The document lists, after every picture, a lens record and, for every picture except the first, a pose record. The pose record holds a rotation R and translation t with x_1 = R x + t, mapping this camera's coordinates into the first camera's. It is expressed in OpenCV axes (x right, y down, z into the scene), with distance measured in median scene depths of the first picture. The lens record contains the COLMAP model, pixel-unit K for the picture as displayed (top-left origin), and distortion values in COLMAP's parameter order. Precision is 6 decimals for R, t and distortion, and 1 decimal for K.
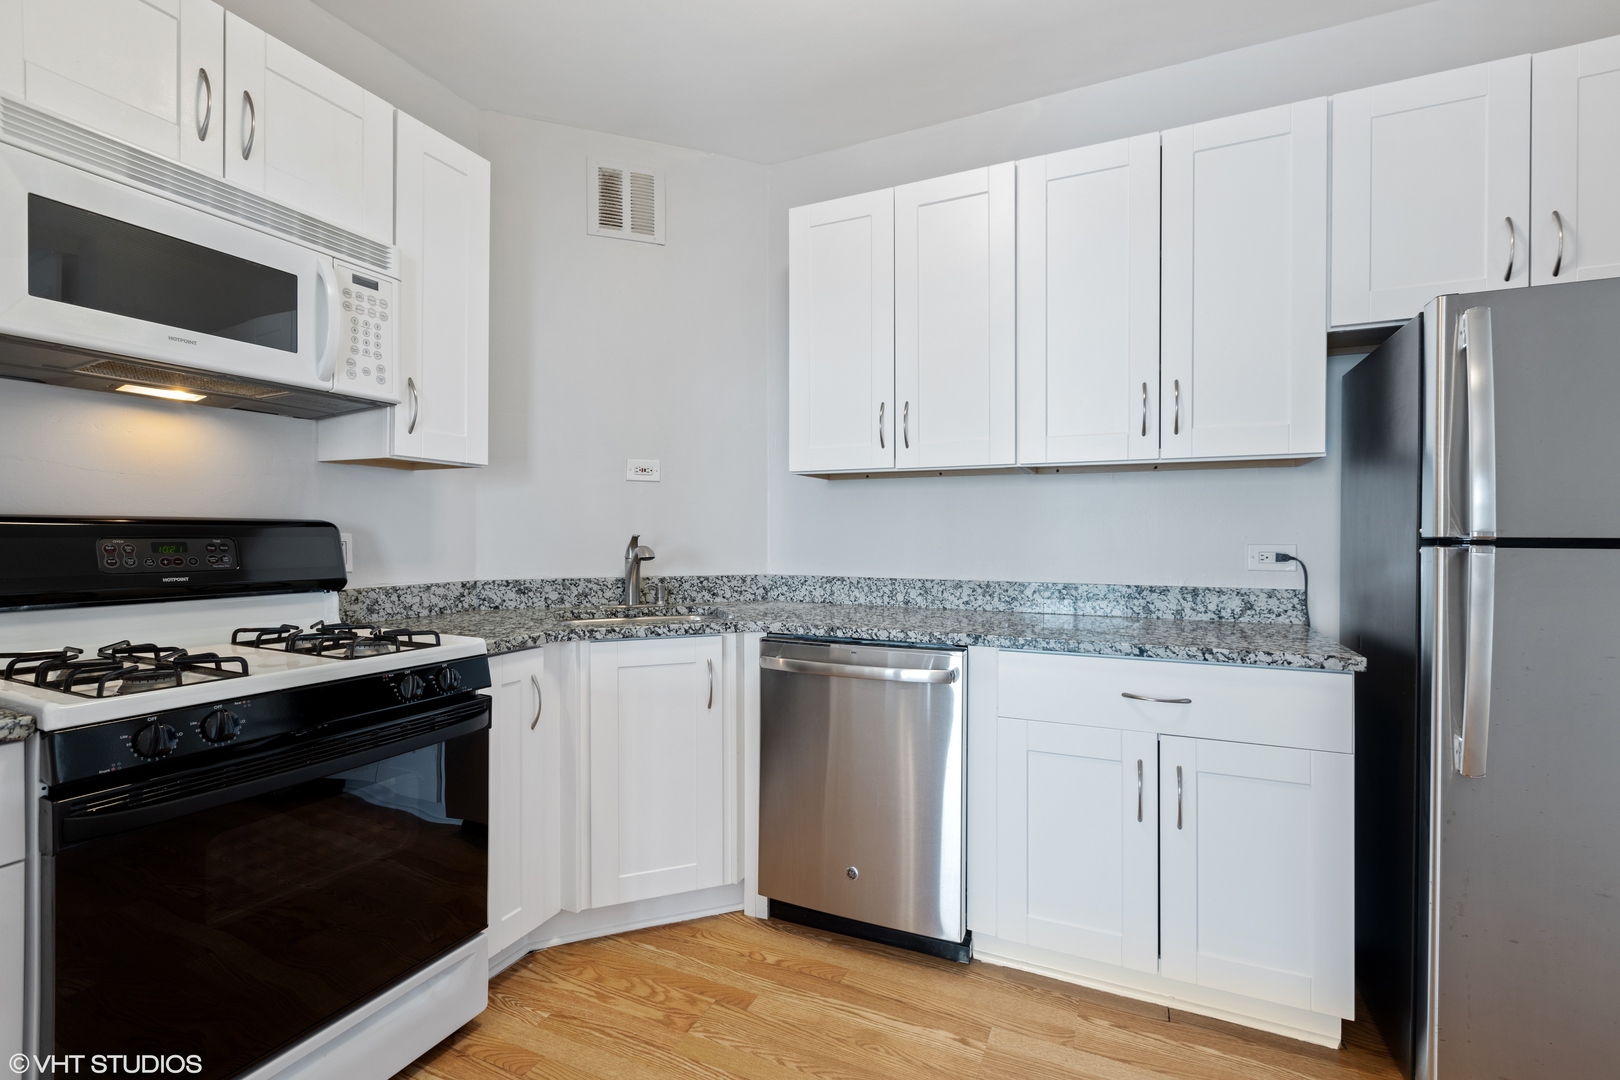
lens RADIAL K [[718.3, 0, 809.0], [0, 718.3, 535.5], [0, 0, 1]] dist [0.002120, 0.000316]
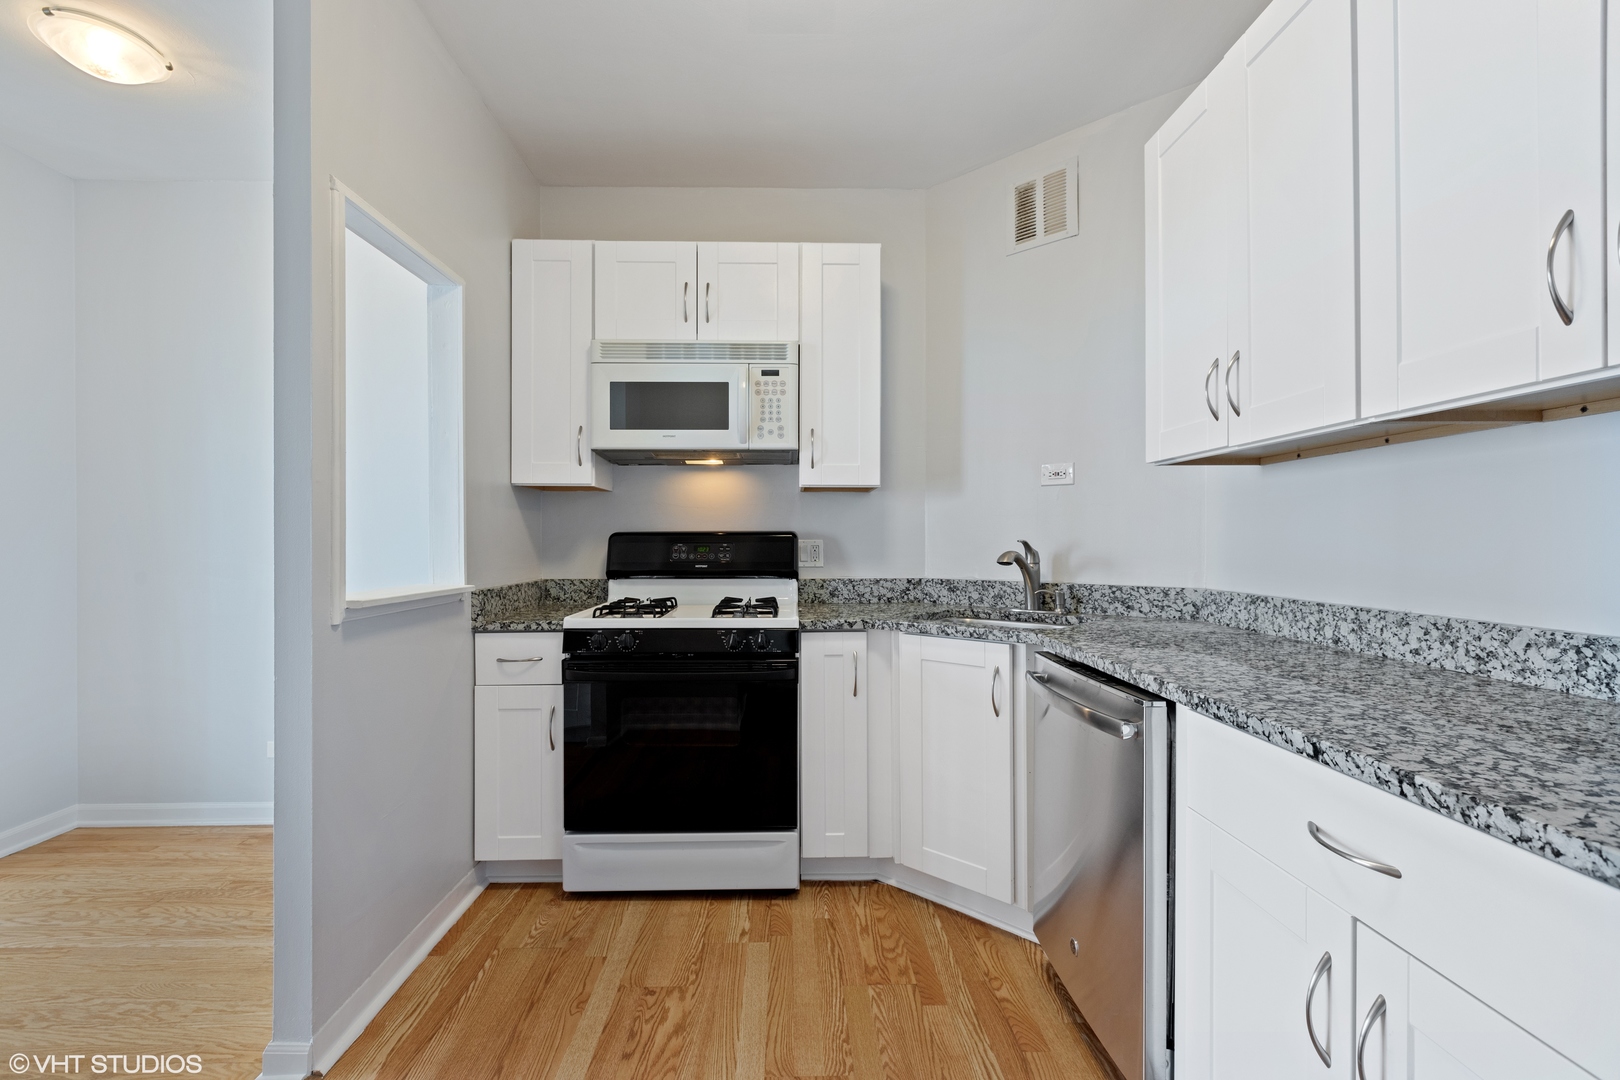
lens RADIAL K [[722.3, 0, 808.9], [0, 722.3, 538.1], [0, 0, 1]] dist [-0.001239, 0.000918]
pose [[0.443373, -0.005942, -0.896318, 0.607444], [0.002642, 0.999982, -0.005322, 0.001094], [0.896333, -0.000008, 0.443381, 0.318397]]
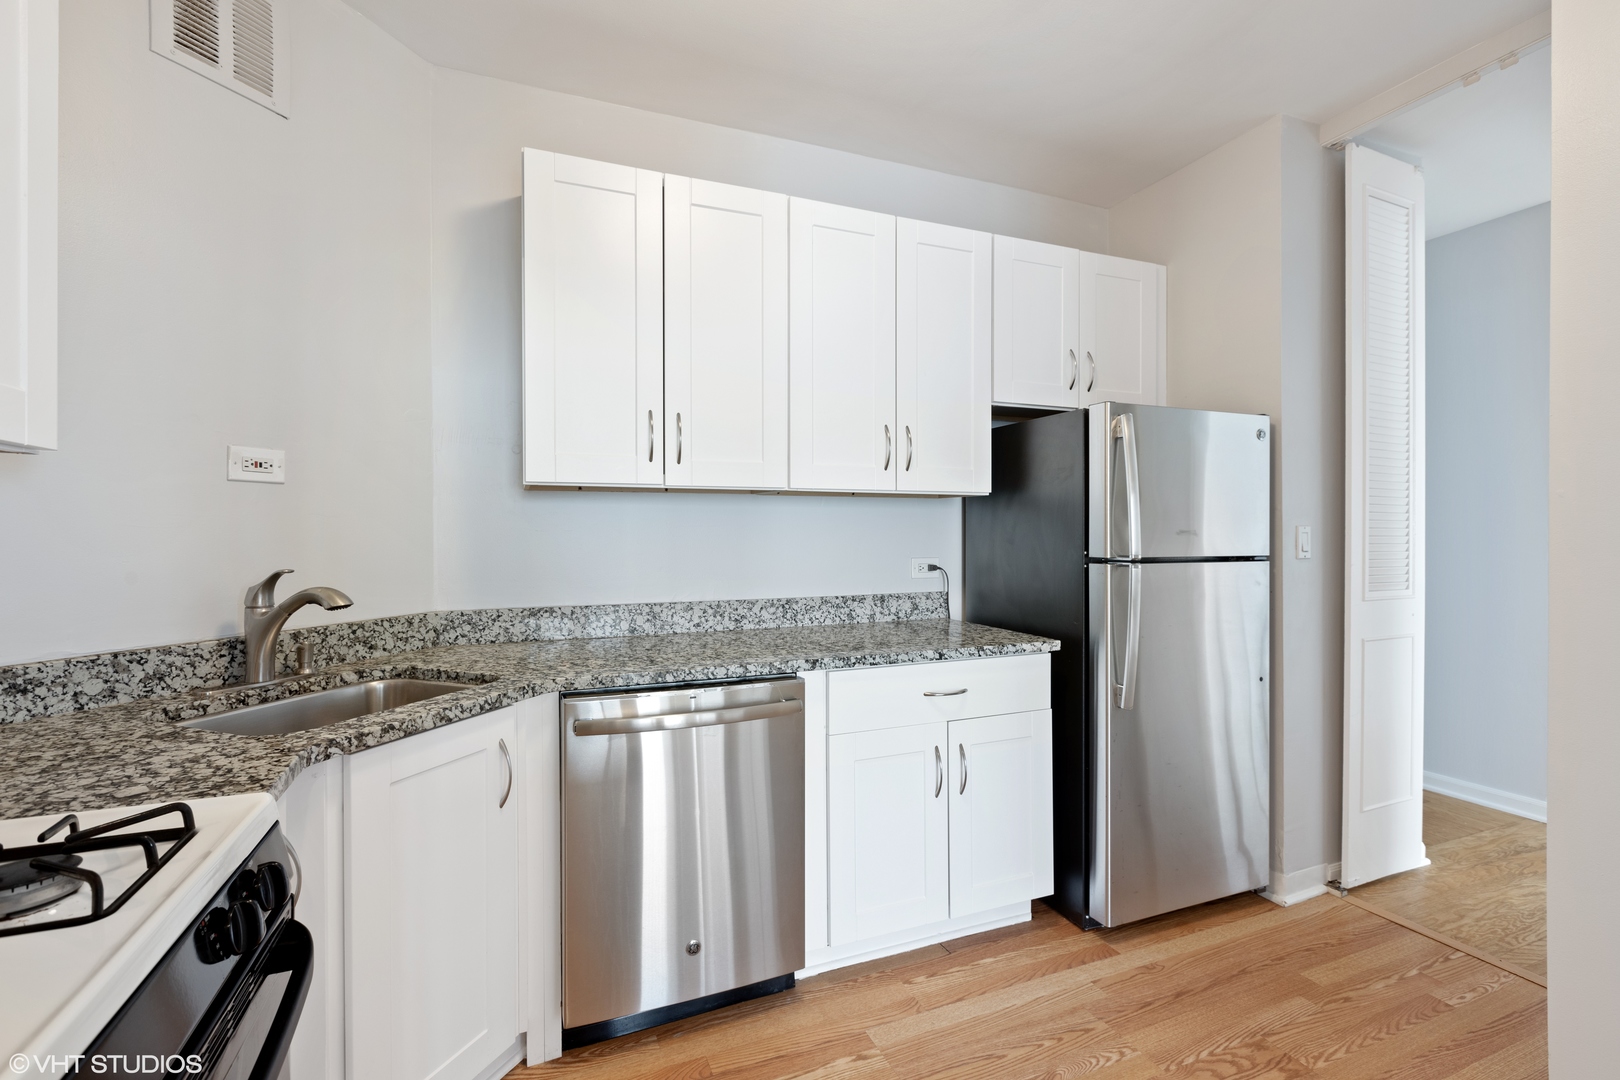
lens RADIAL K [[721.4, 0, 801.5], [0, 721.4, 531.5], [0, 0, 1]] dist [0.000349, 0.000768]
pose [[0.685824, -0.005162, 0.727749, -0.442638], [0.003557, 0.999987, 0.003740, -0.039672], [-0.727758, 0.000024, 0.685834, 0.265329]]
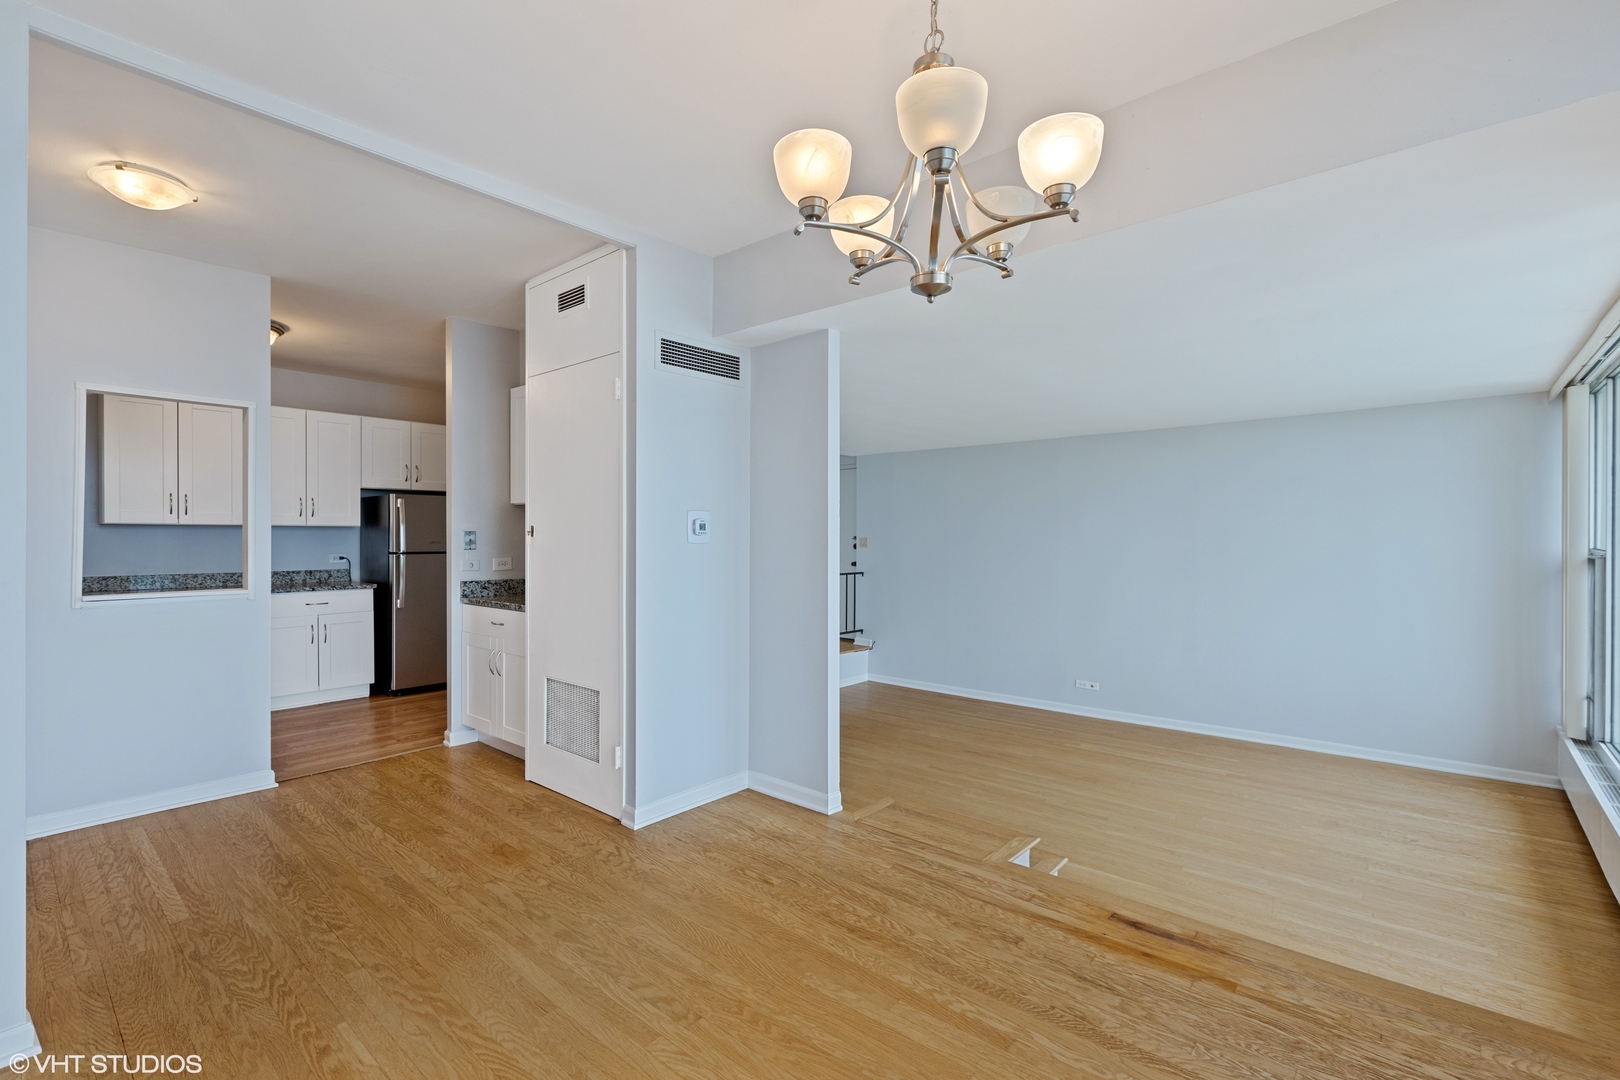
lens RADIAL K [[722.3, 0, 808.9], [0, 722.3, 538.1], [0, 0, 1]] dist [-0.001239, 0.000918]
pose [[0.269029, -0.007384, 0.963104, -1.554797], [-0.001804, 0.999965, 0.008170, -0.073070], [-0.963130, -0.003935, 0.269007, -1.511767]]
